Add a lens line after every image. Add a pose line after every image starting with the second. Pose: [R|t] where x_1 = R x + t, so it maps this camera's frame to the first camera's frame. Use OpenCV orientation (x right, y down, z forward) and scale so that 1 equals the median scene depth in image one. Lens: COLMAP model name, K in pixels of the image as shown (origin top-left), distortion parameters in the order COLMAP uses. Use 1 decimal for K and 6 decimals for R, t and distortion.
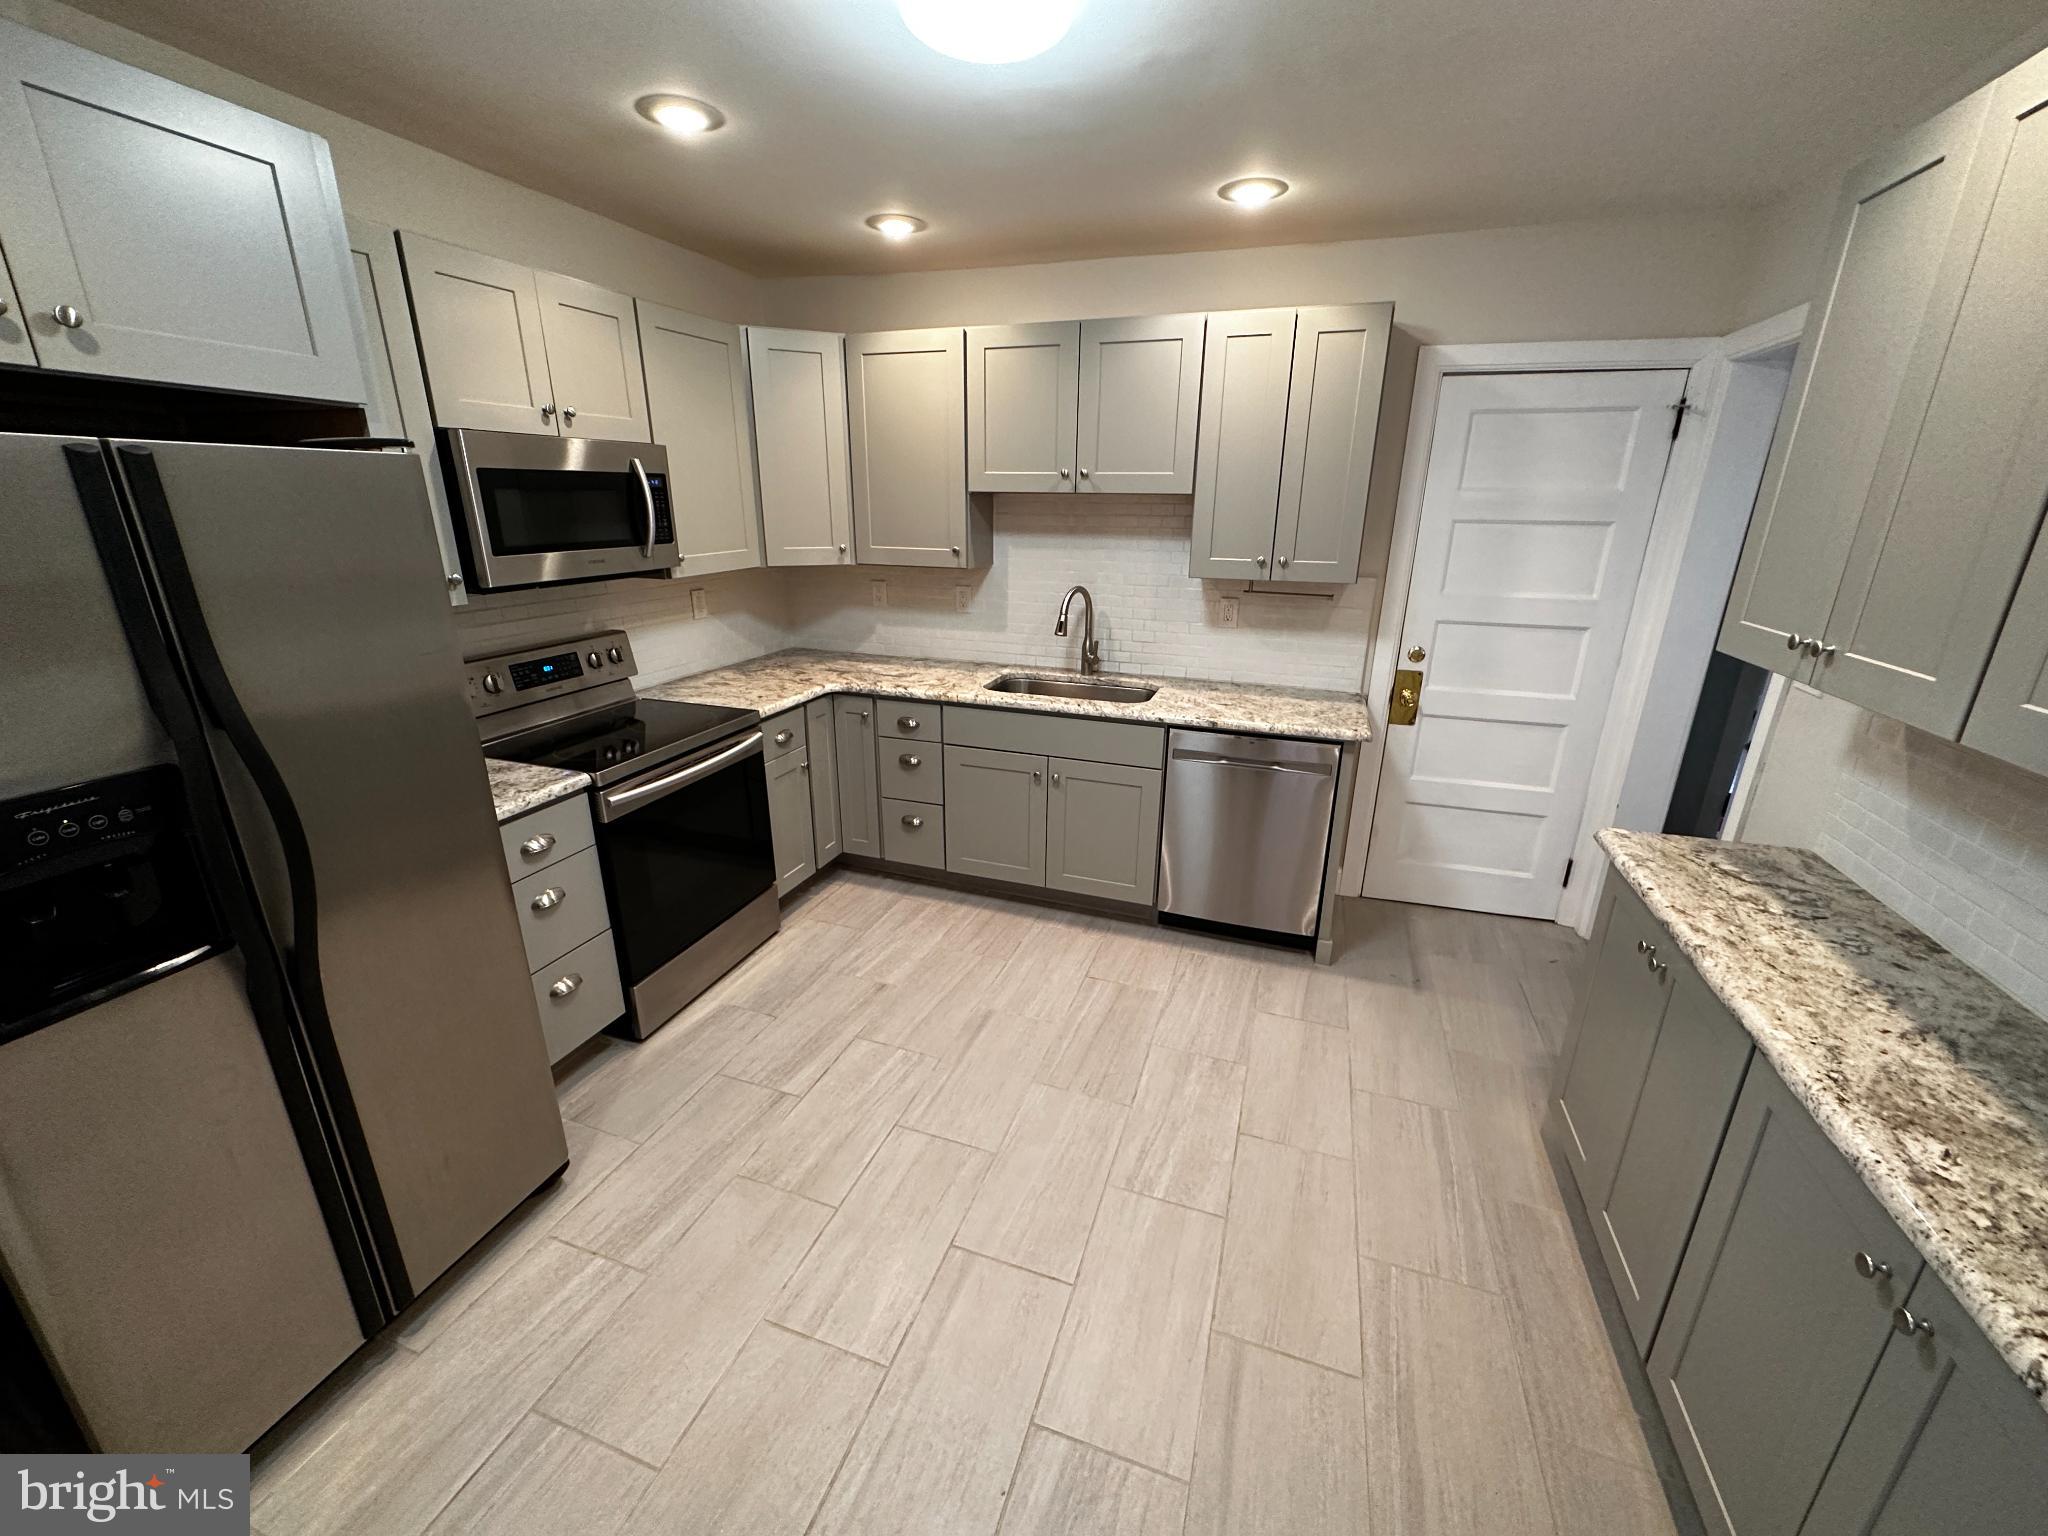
lens RADIAL K [[817.1, 0, 1024.1], [0, 817.1, 765.5], [0, 0, 1]] dist [-0.000346, -0.000181]
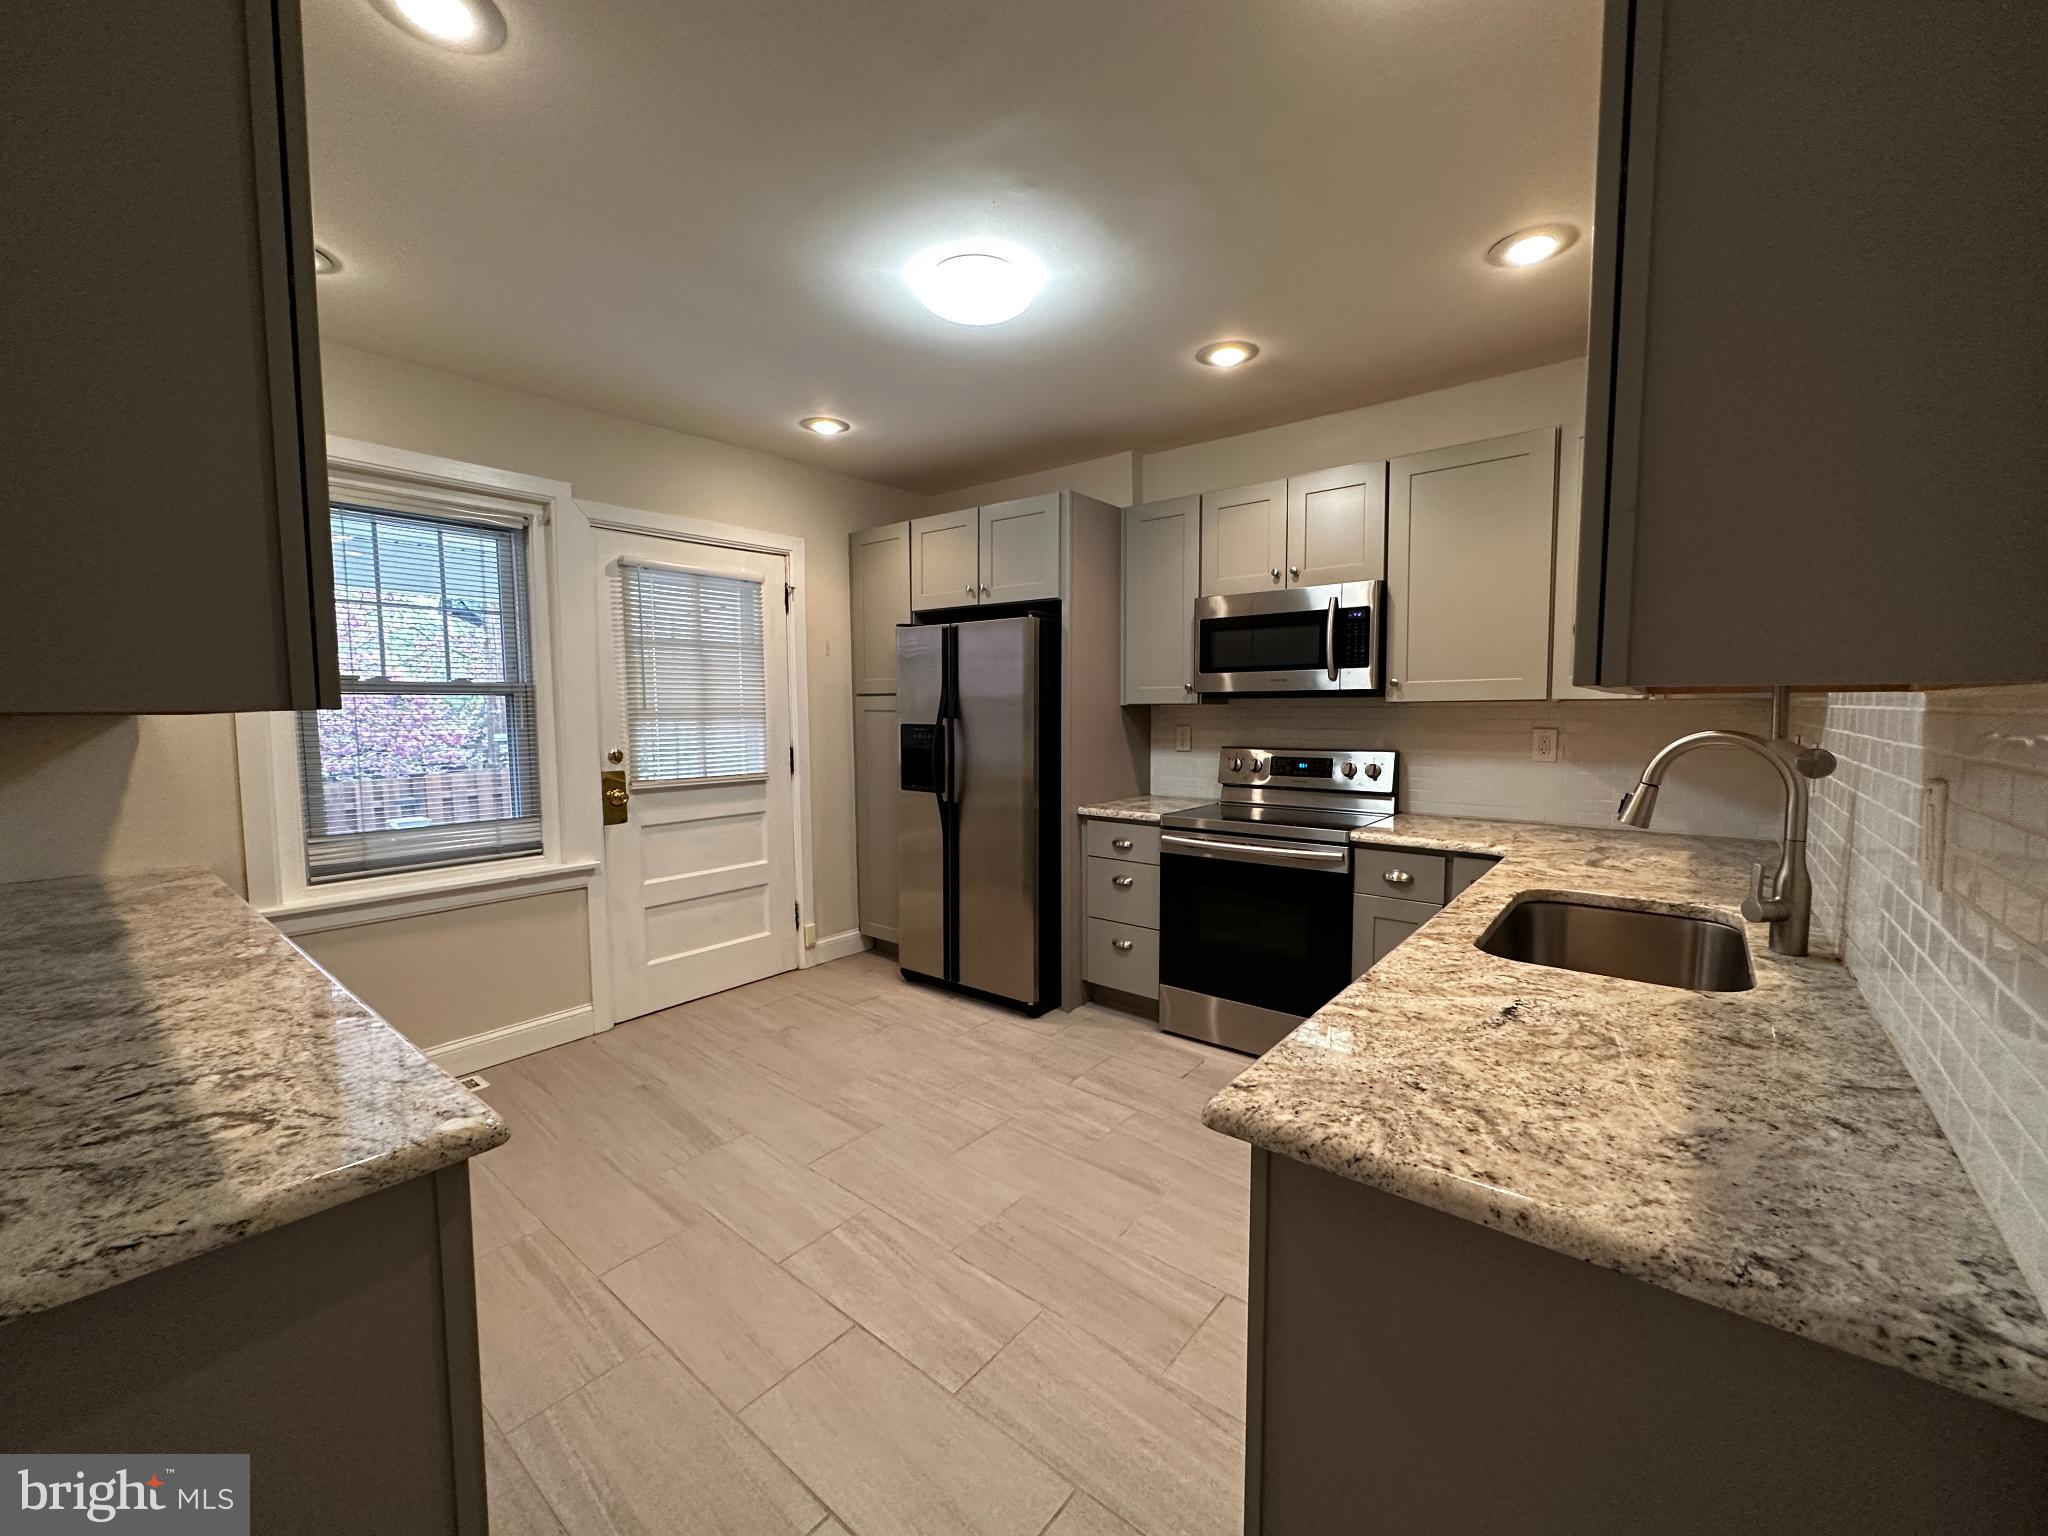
lens RADIAL K [[817.1, 0, 1019.8], [0, 817.1, 765.9], [0, 0, 1]] dist [-0.000346, -0.000181]
pose [[-0.346377, 0.060031, -0.936173, 0.827311], [-0.293979, 0.940736, 0.169094, -0.221026], [0.890842, 0.333785, -0.308201, 1.081007]]
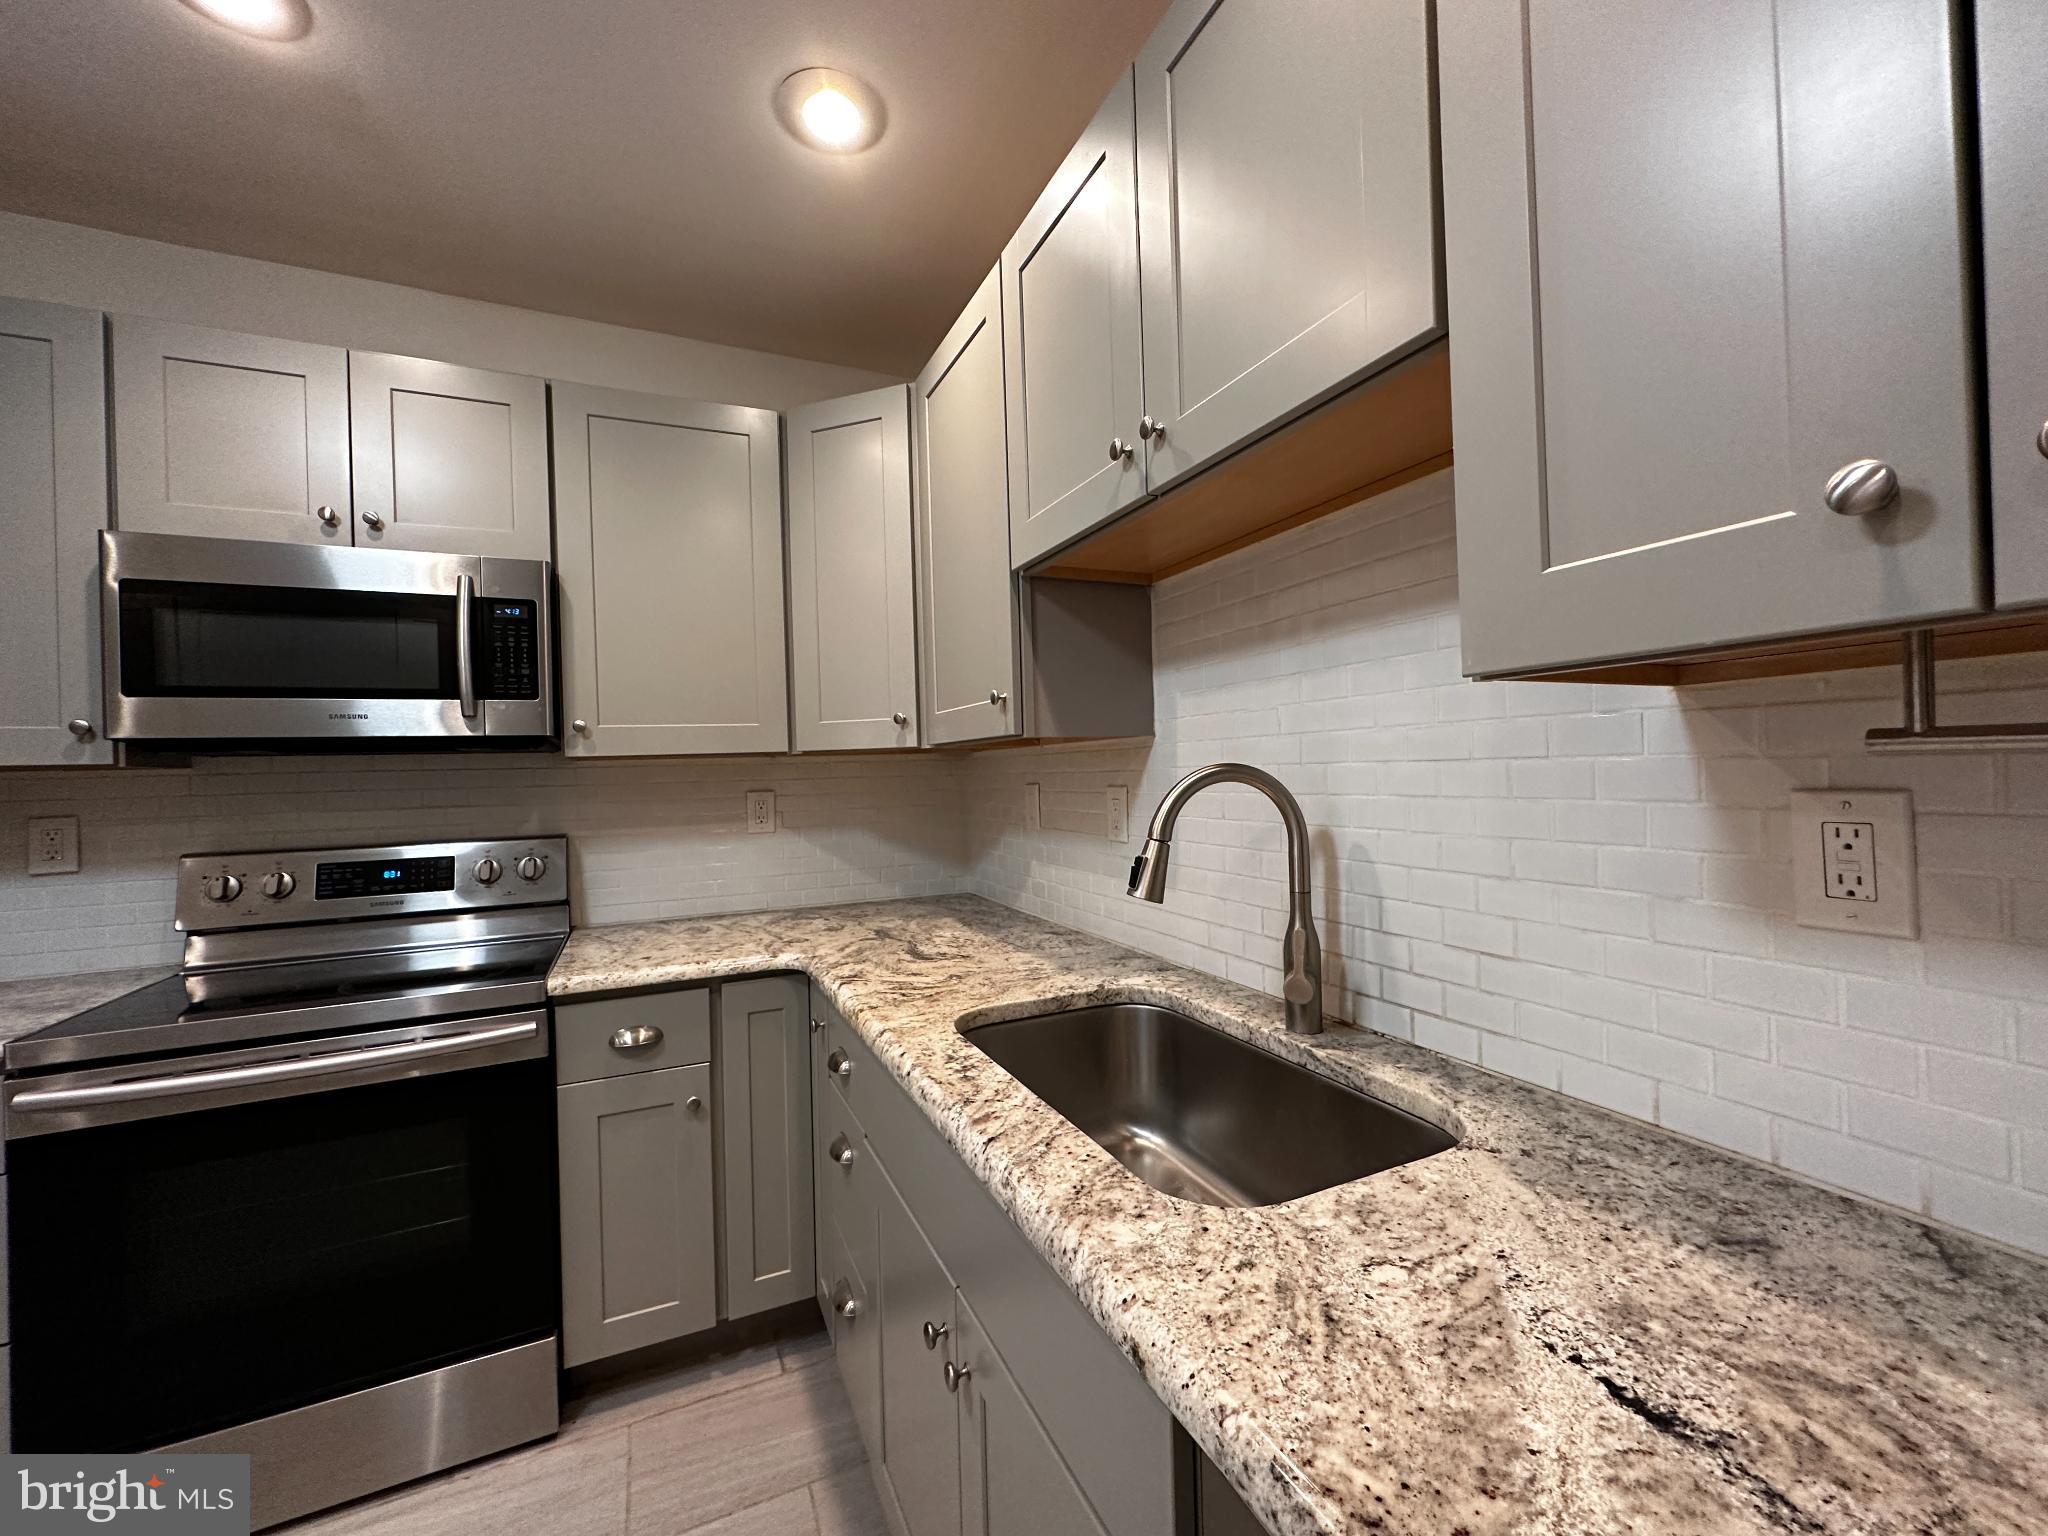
lens RADIAL K [[817.1, 0, 1024.8], [0, 817.1, 765.6], [0, 0, 1]] dist [-0.000346, -0.000181]
pose [[0.692001, -0.035131, -0.721041, 0.344532], [-0.195223, 0.952492, -0.233769, -0.162643], [0.694998, 0.302532, 0.652266, 0.963059]]
